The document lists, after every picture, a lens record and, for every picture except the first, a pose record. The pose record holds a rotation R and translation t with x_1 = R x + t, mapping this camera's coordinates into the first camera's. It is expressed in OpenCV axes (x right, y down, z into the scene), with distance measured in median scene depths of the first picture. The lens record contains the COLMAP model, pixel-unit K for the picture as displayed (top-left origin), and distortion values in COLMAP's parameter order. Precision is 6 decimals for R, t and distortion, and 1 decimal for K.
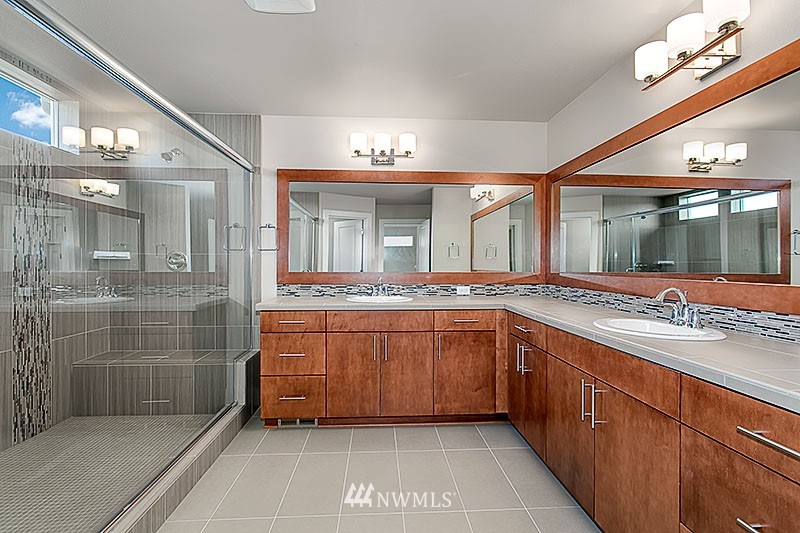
lens RADIAL K [[379.3, 0, 397.6], [0, 379.3, 268.2], [0, 0, 1]] dist [0.012131, -0.000463]
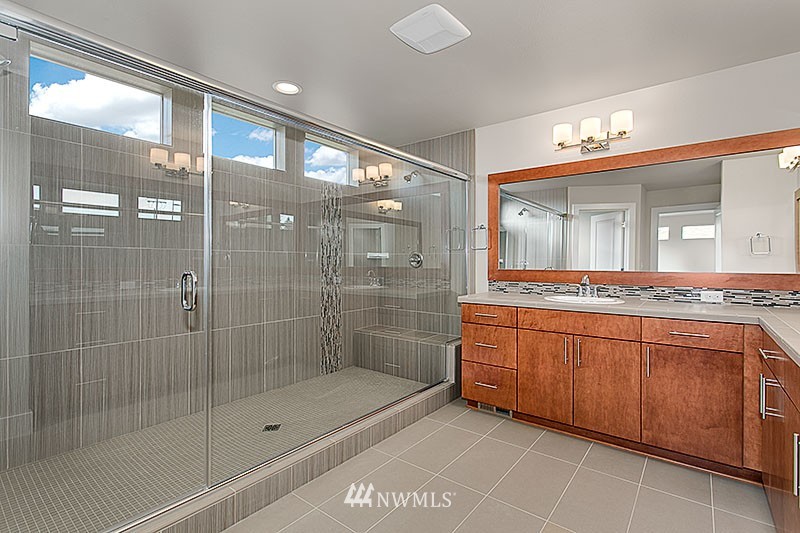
lens RADIAL K [[379.3, 0, 399.8], [0, 379.3, 263.2], [0, 0, 1]] dist [0.012131, -0.000463]
pose [[0.755382, 0.001941, -0.655282, 0.237794], [-0.007668, 0.999953, -0.005877, 0.001382], [0.655240, 0.009464, 0.755361, 0.014088]]
